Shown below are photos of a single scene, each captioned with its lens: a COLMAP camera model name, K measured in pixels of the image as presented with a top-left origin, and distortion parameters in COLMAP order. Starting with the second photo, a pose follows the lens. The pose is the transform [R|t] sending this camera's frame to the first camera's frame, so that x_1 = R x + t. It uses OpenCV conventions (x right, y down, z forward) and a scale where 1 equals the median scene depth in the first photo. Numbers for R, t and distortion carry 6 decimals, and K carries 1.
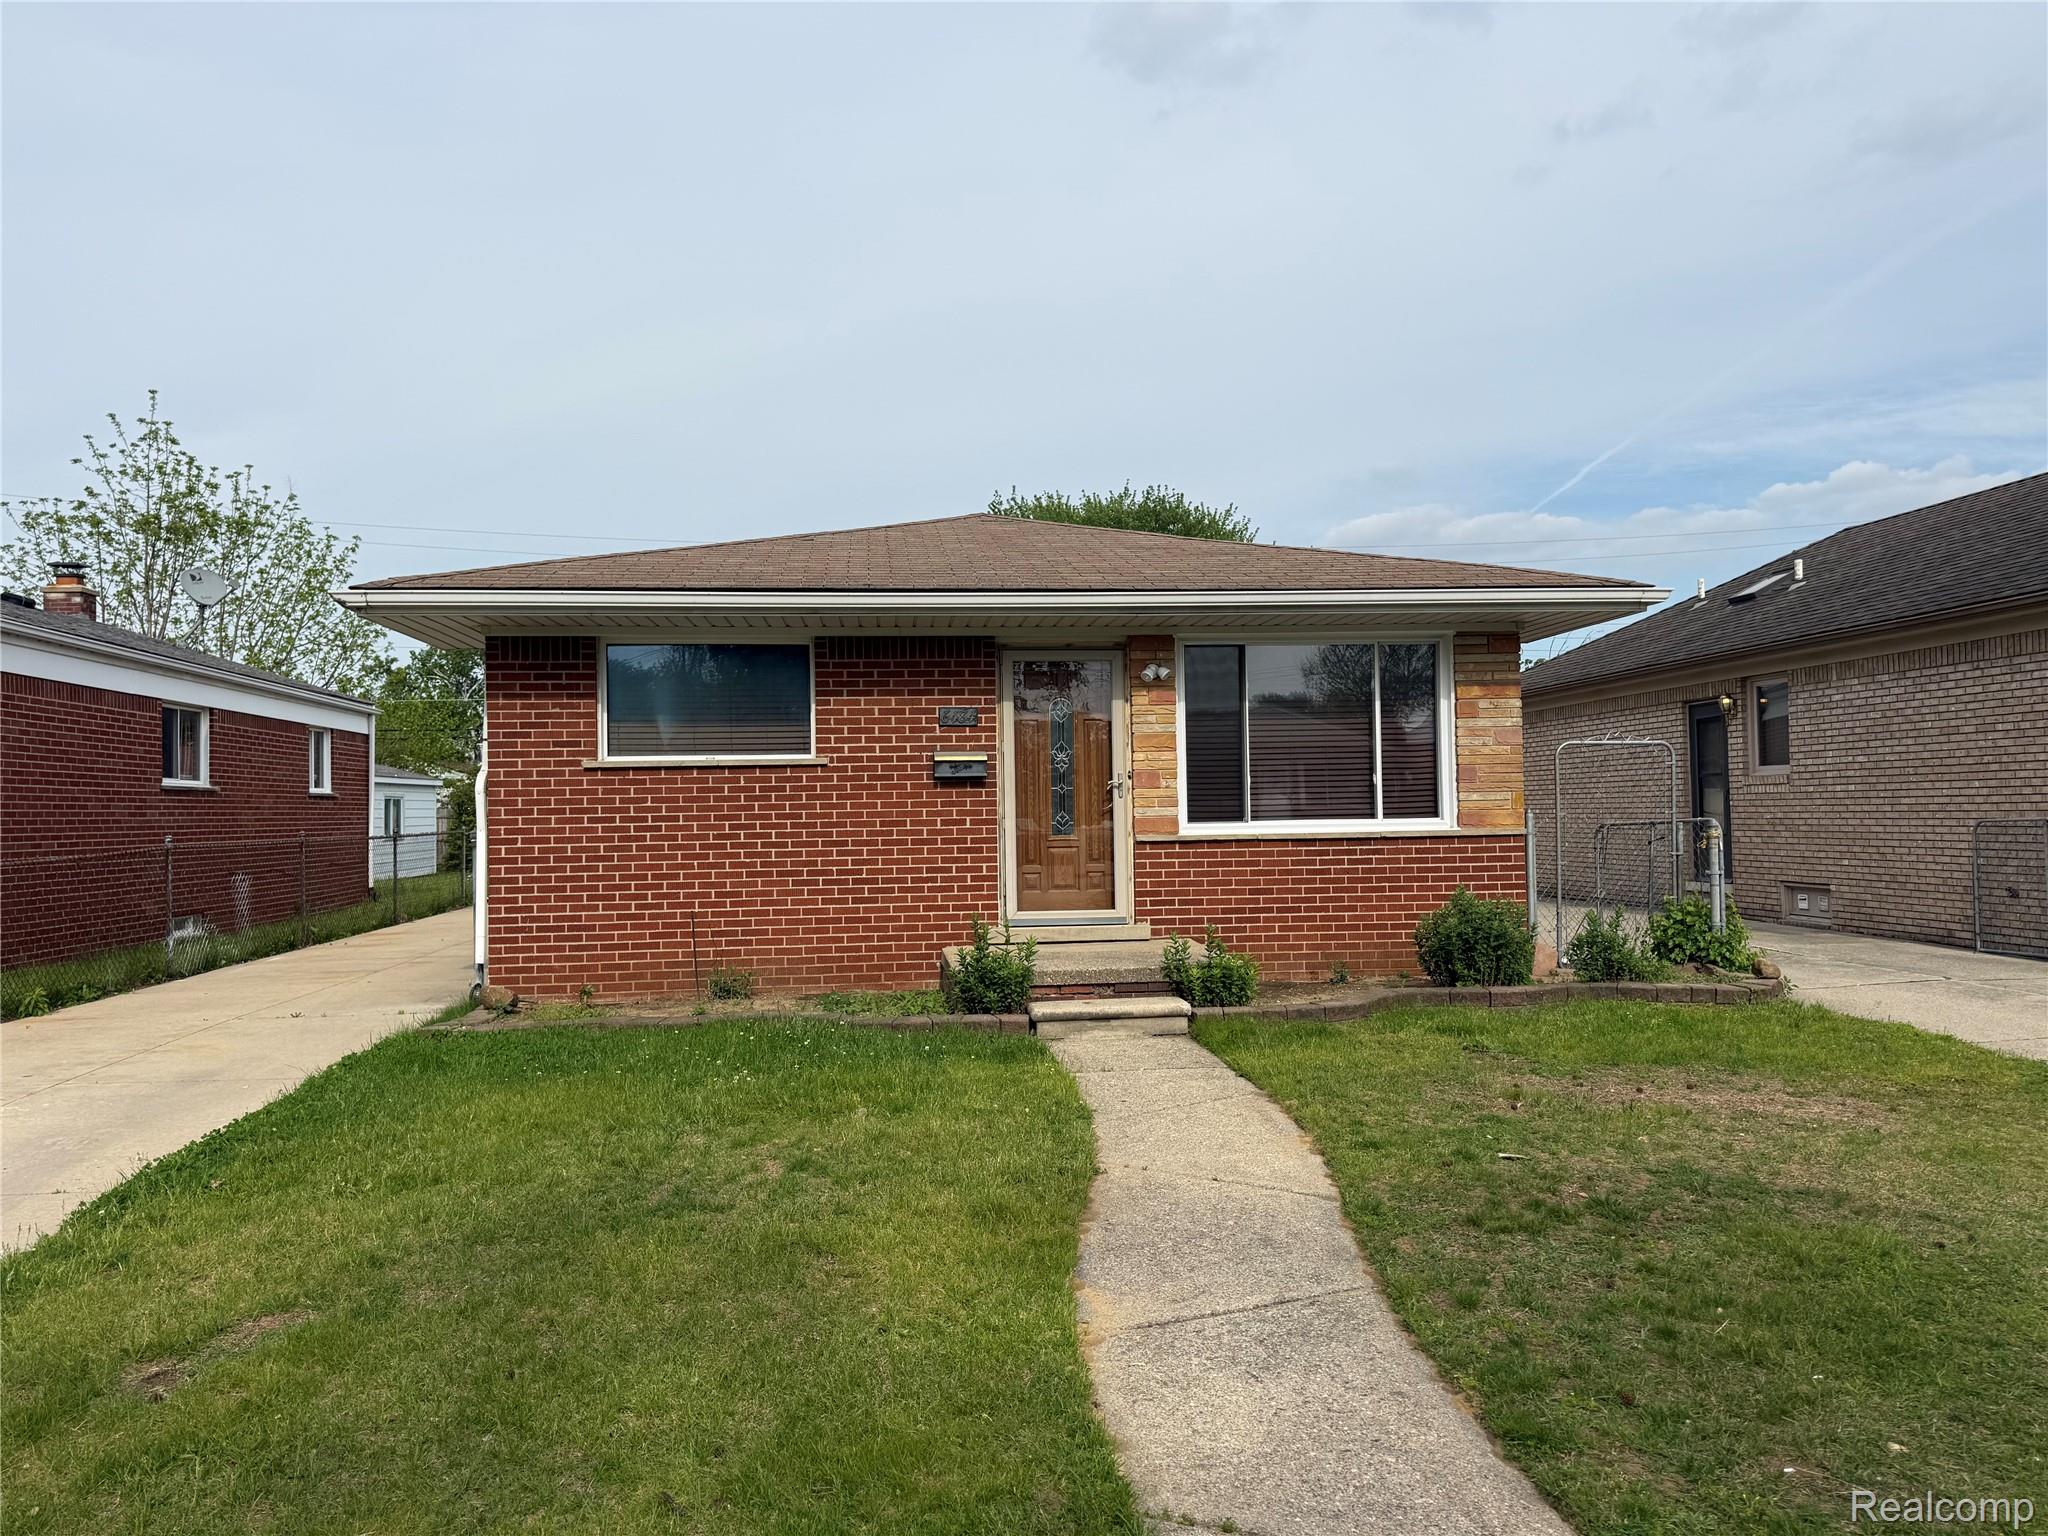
lens RADIAL K [[1444.6, 0, 1012.1], [0, 1444.6, 755.4], [0, 0, 1]] dist [0.048902, -0.050036]
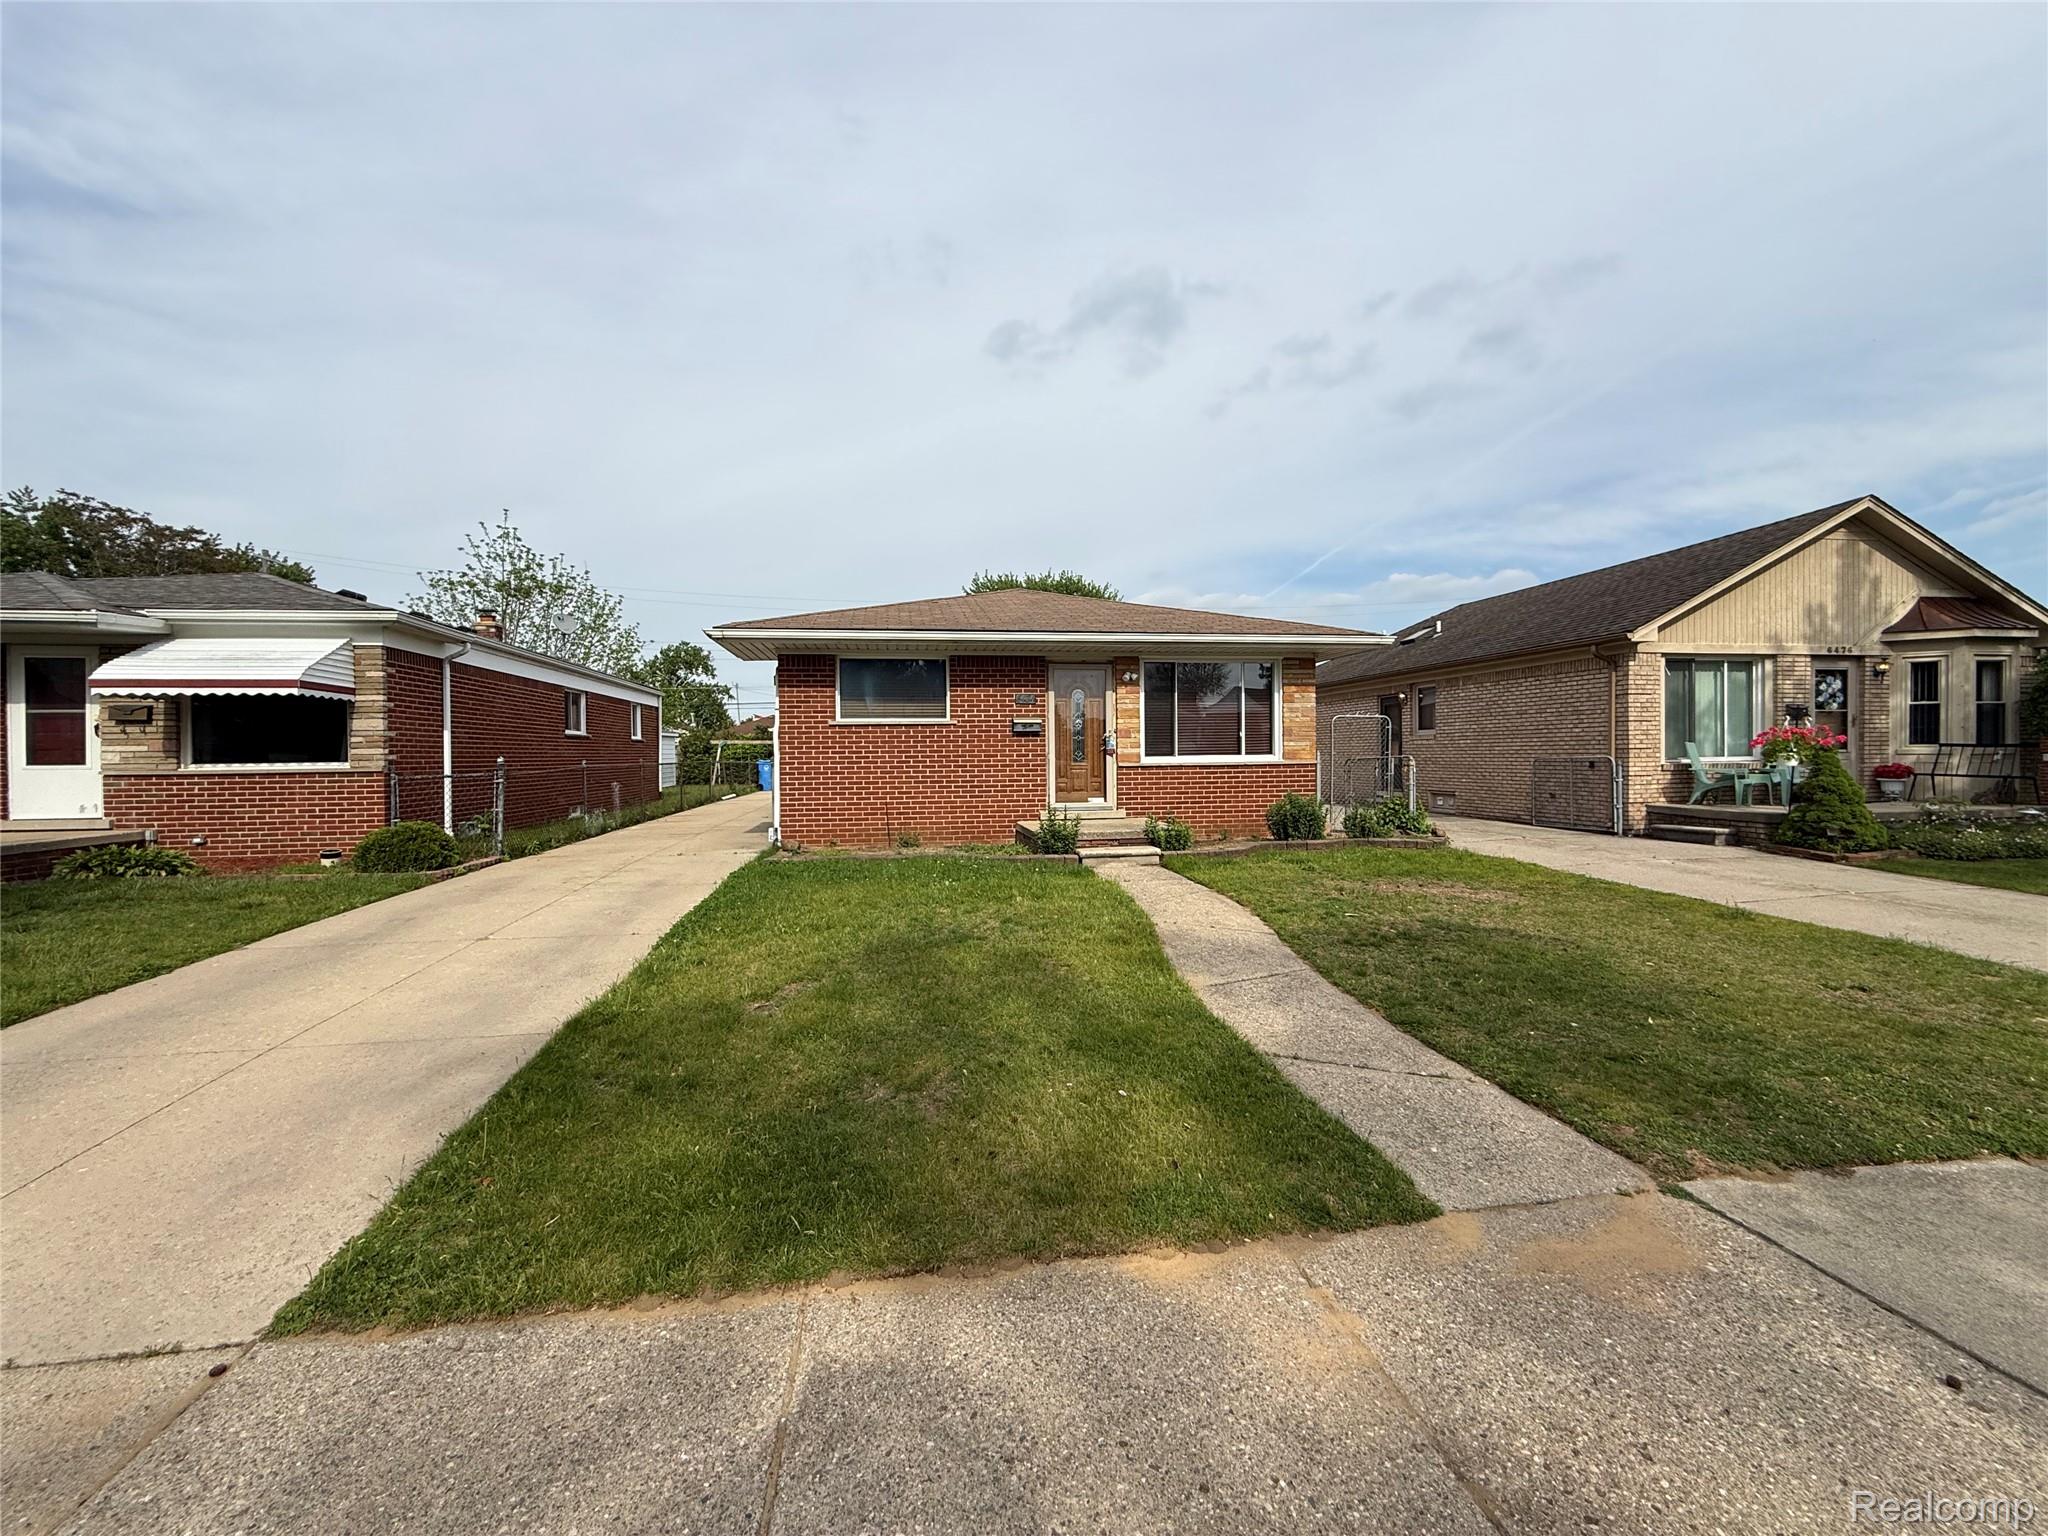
lens RADIAL K [[814.5, 0, 1016.9], [0, 814.5, 763.6], [0, 0, 1]] dist [-0.003878, 0.000332]
pose [[0.998982, 0.005991, 0.044711, -0.095399], [-0.008201, 0.998745, 0.049407, 0.004395], [-0.044358, -0.049723, 0.997777, -0.059888]]
